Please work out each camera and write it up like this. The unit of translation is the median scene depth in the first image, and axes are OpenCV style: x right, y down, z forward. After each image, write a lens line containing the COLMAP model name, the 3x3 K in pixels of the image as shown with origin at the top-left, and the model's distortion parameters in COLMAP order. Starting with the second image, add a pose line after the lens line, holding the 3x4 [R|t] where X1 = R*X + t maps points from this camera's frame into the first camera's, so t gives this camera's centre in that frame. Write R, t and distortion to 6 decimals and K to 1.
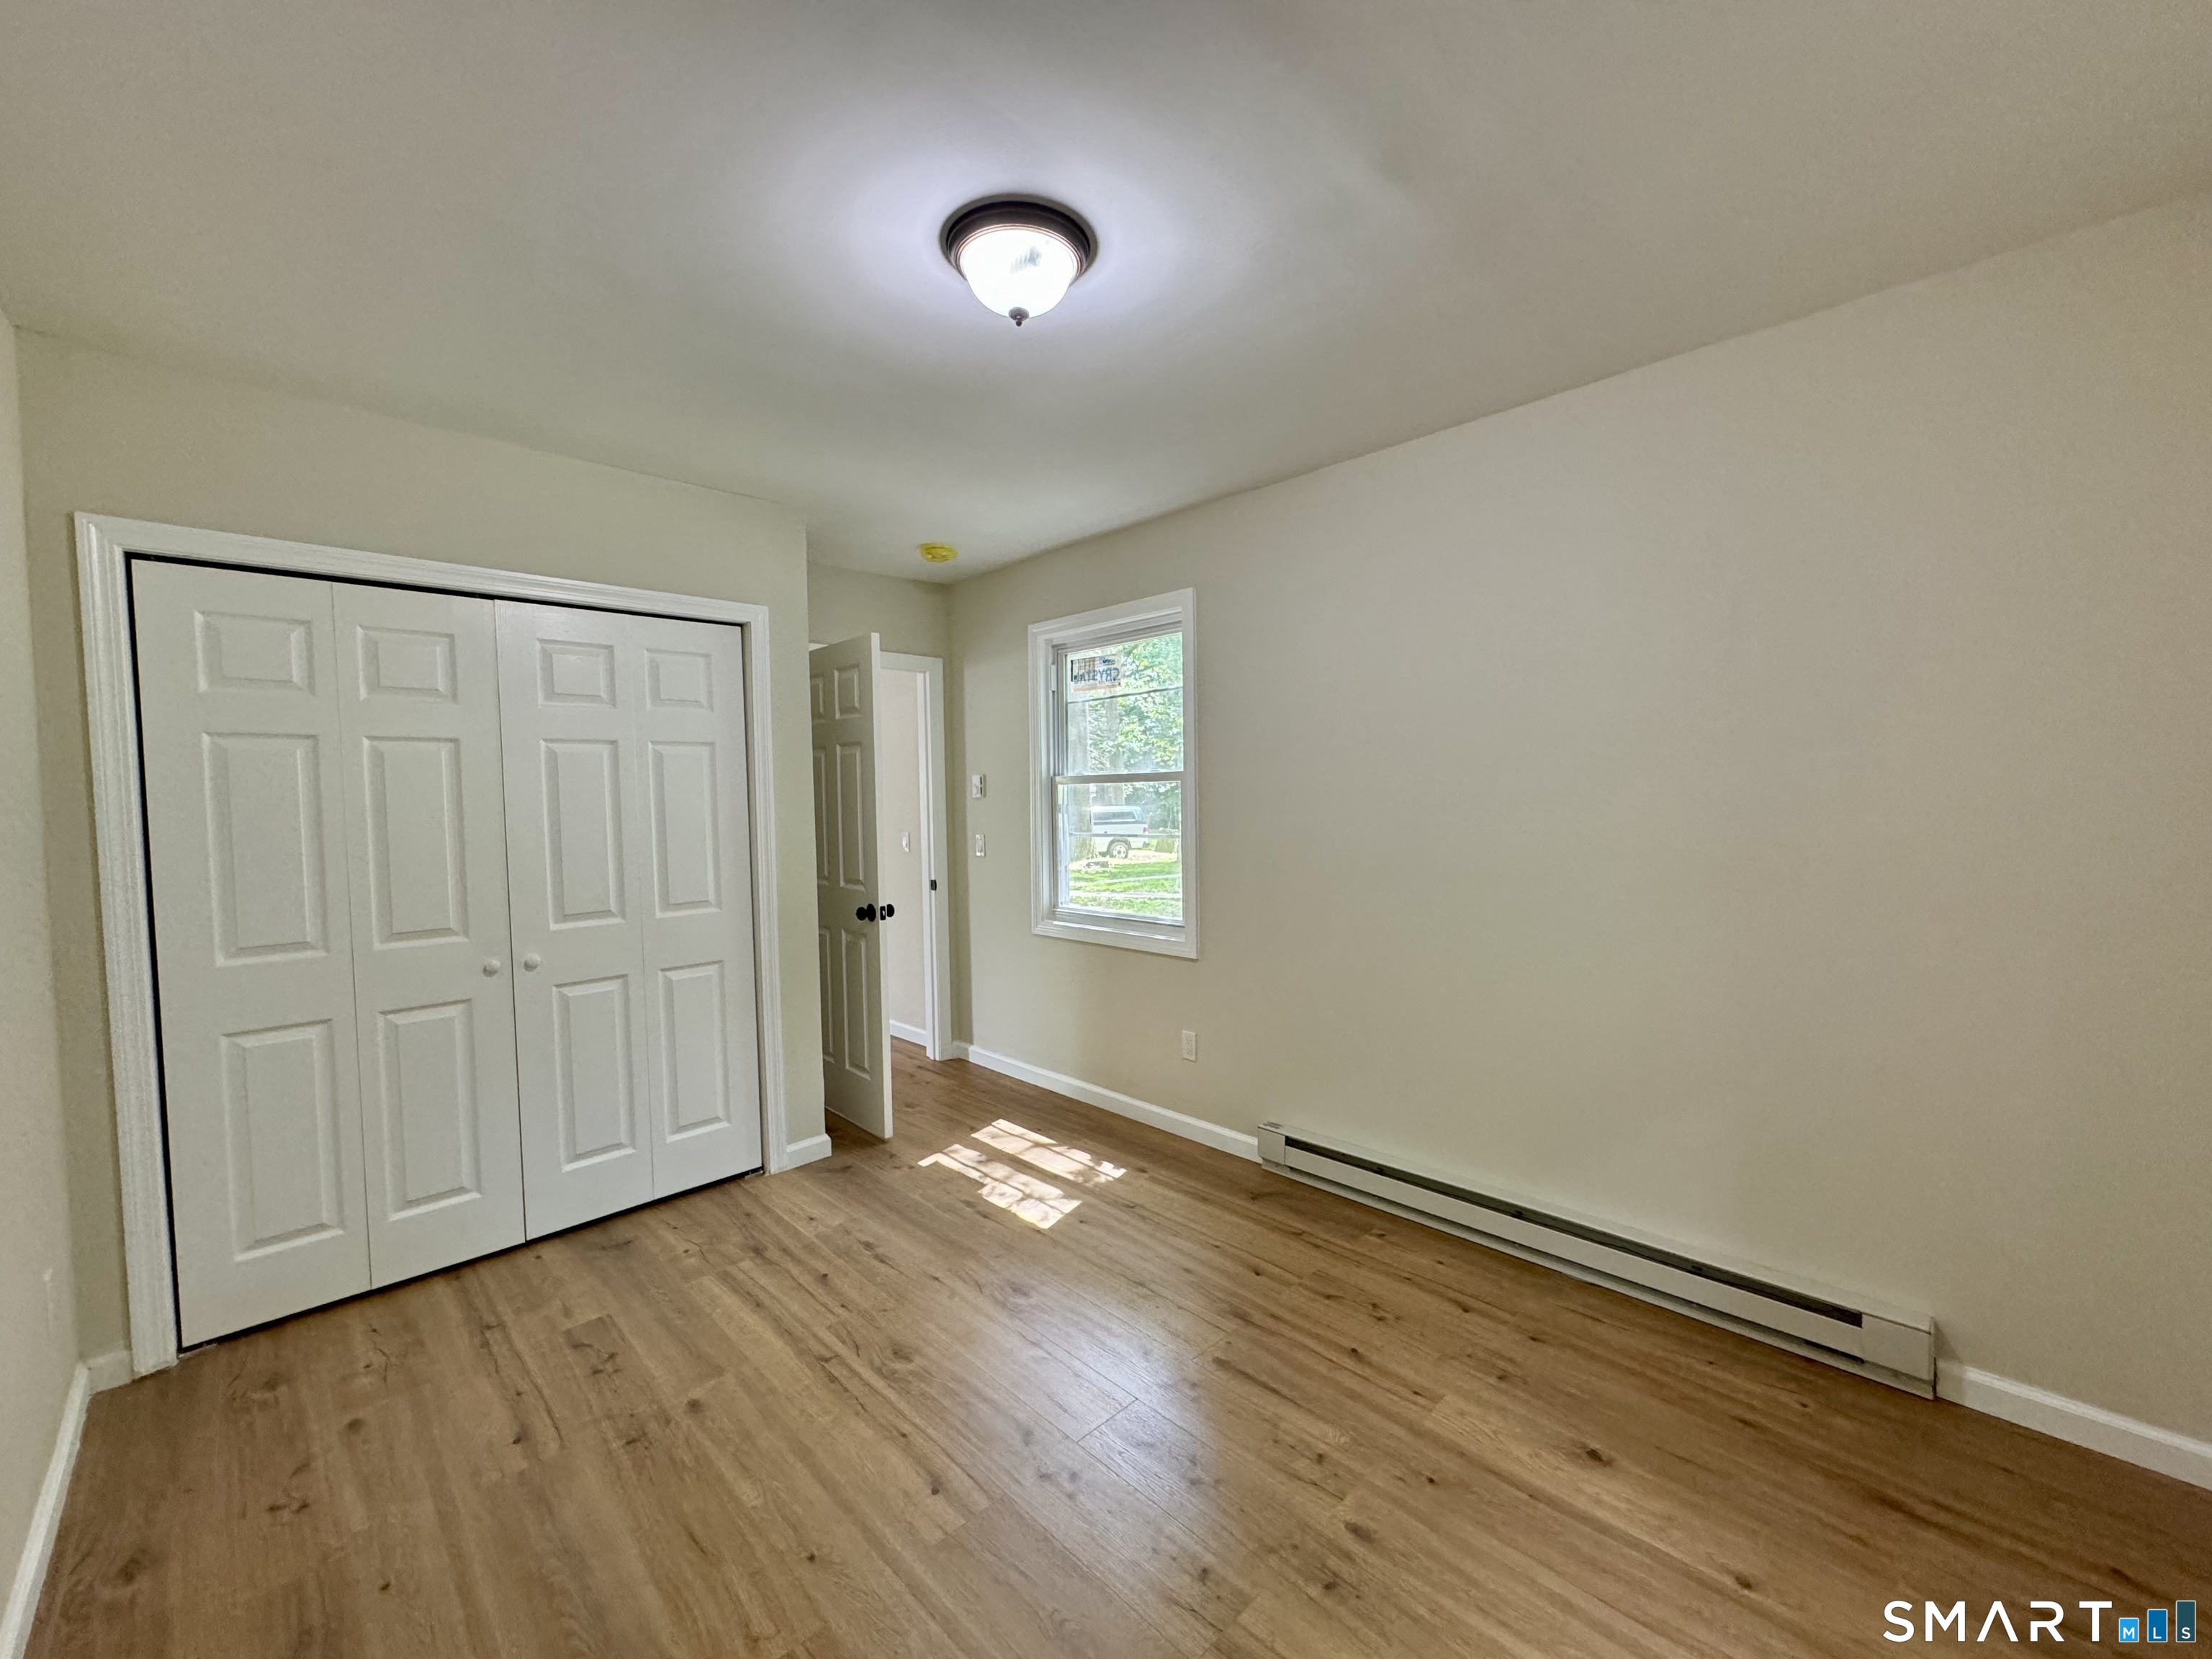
lens RADIAL K [[881.2, 0, 1107.6], [0, 881.2, 827.3], [0, 0, 1]] dist [-0.001751, -0.000037]
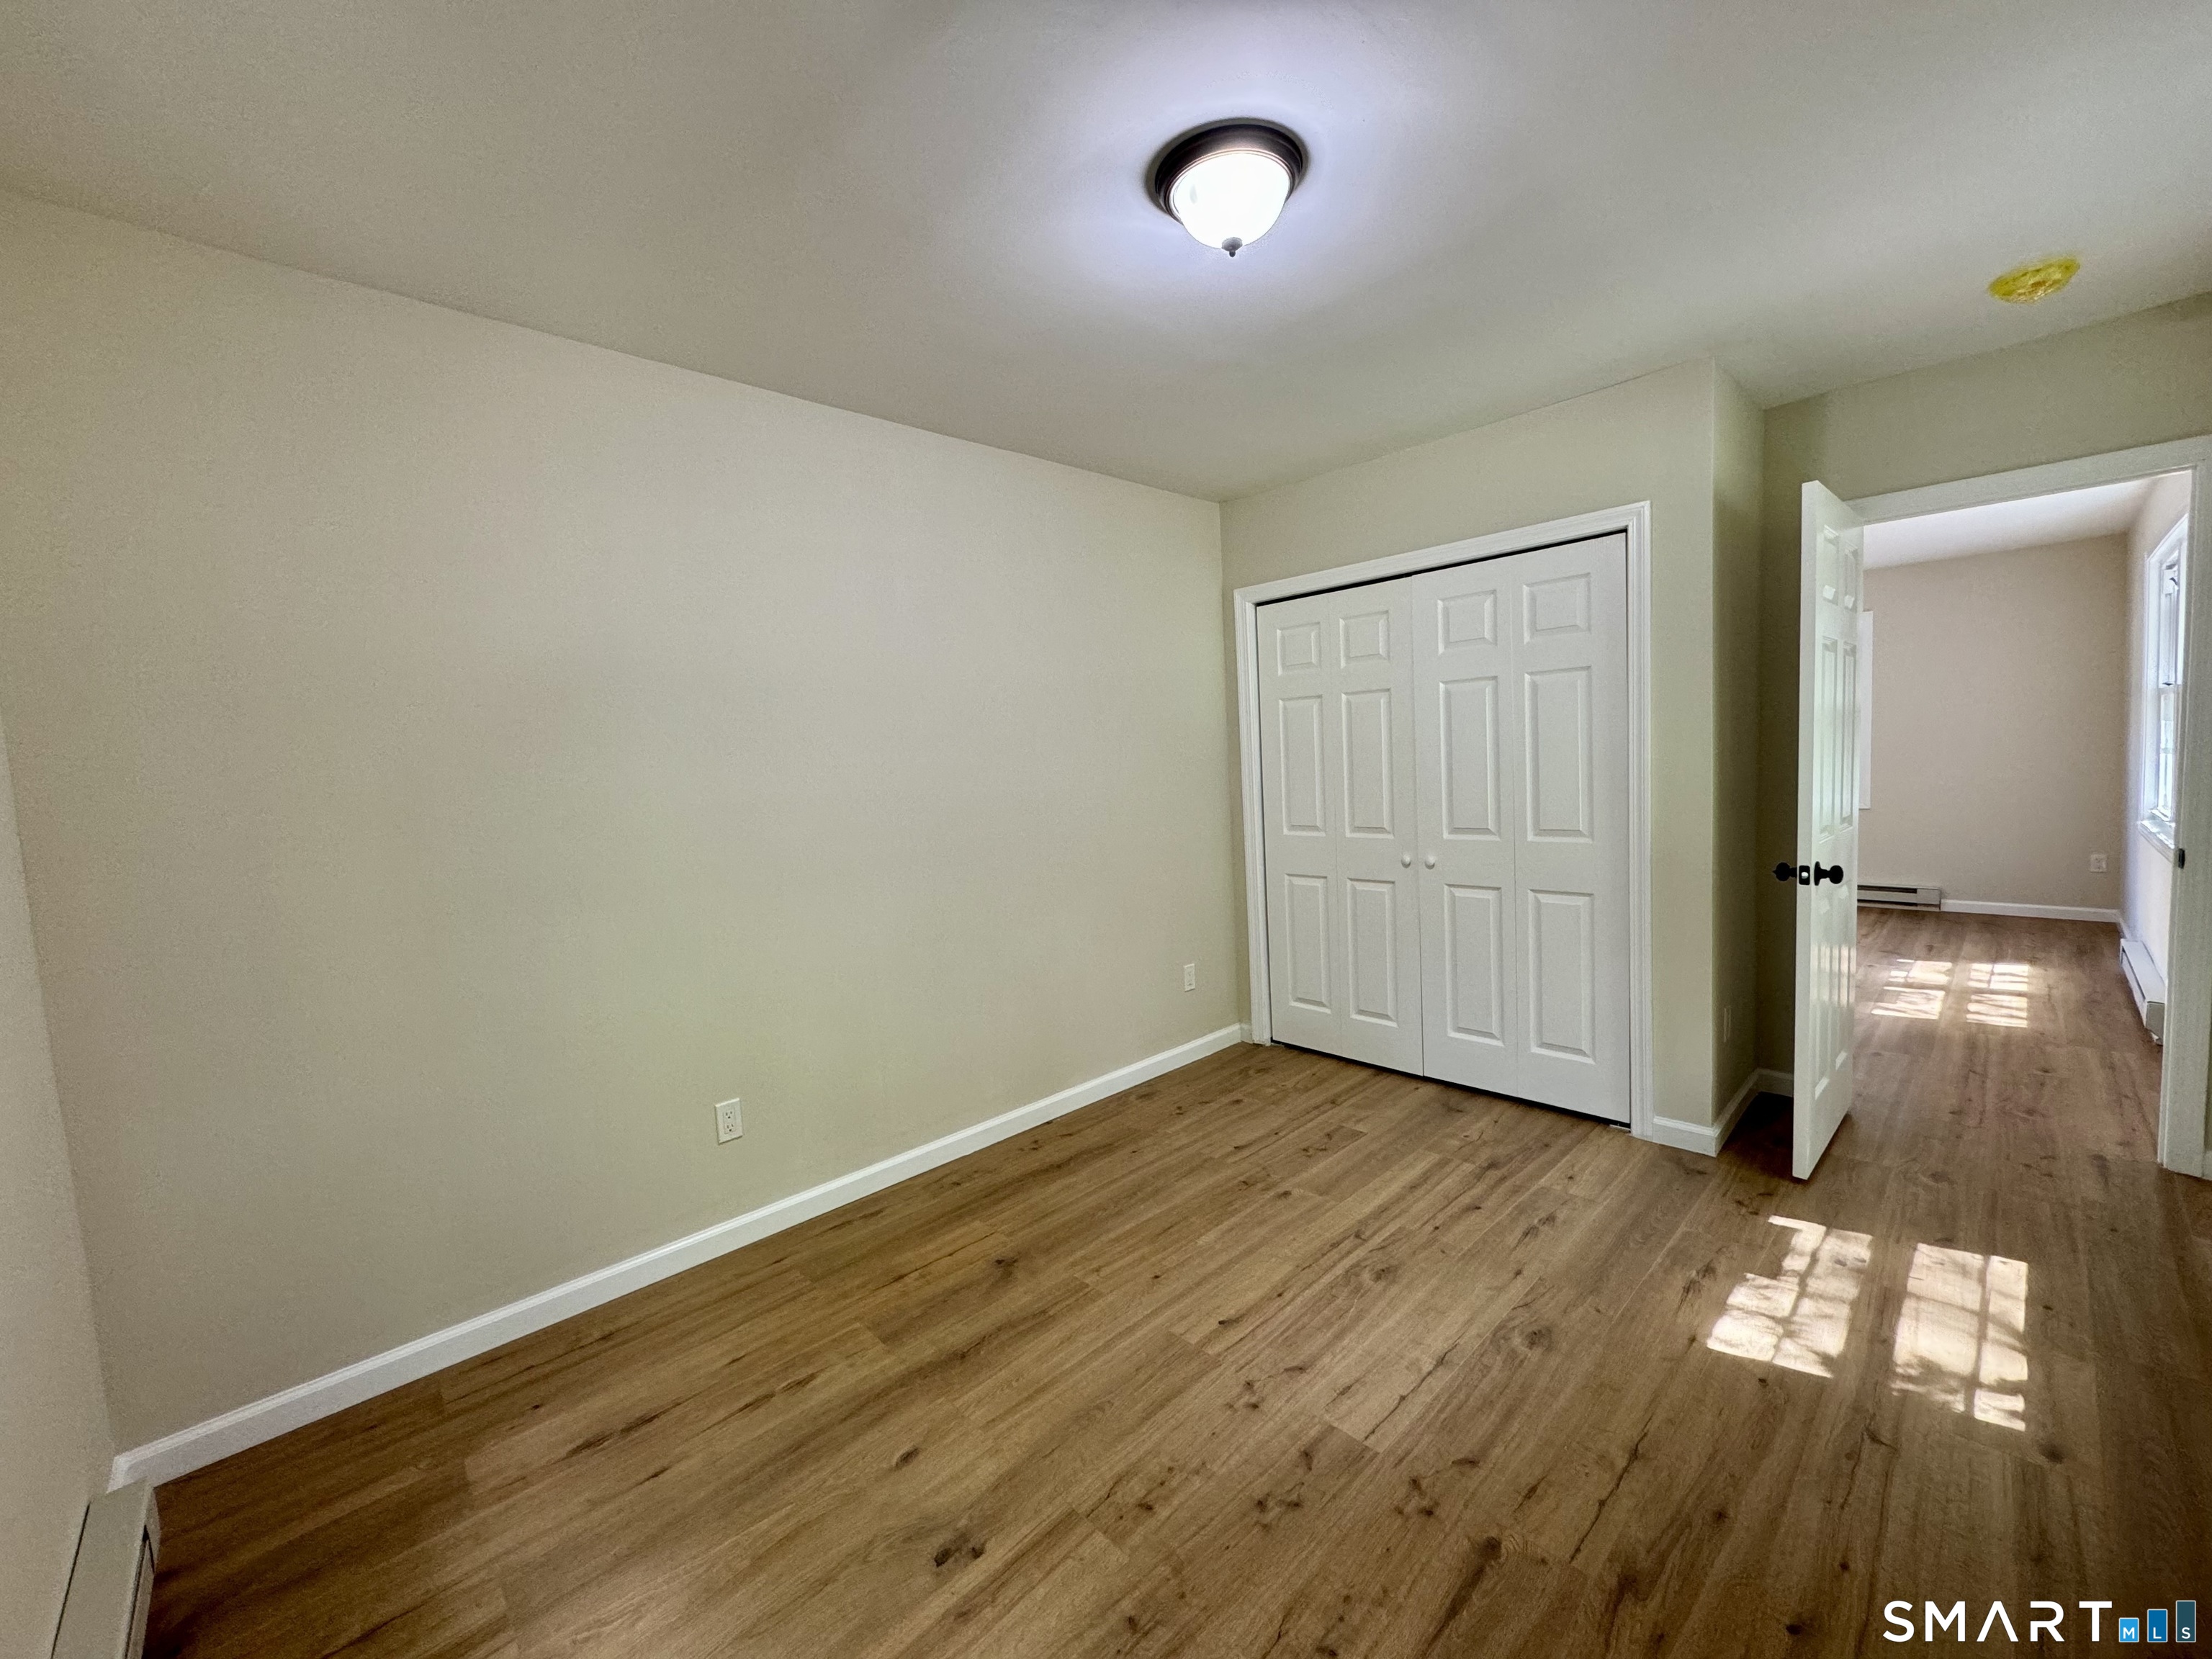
lens RADIAL K [[881.2, 0, 1107.6], [0, 881.2, 827.3], [0, 0, 1]] dist [-0.001751, -0.000037]
pose [[-0.009674, 0.094708, -0.995458, 0.618709], [0.005798, 0.995493, 0.094655, -0.019004], [0.999936, -0.004855, -0.010180, 0.570857]]
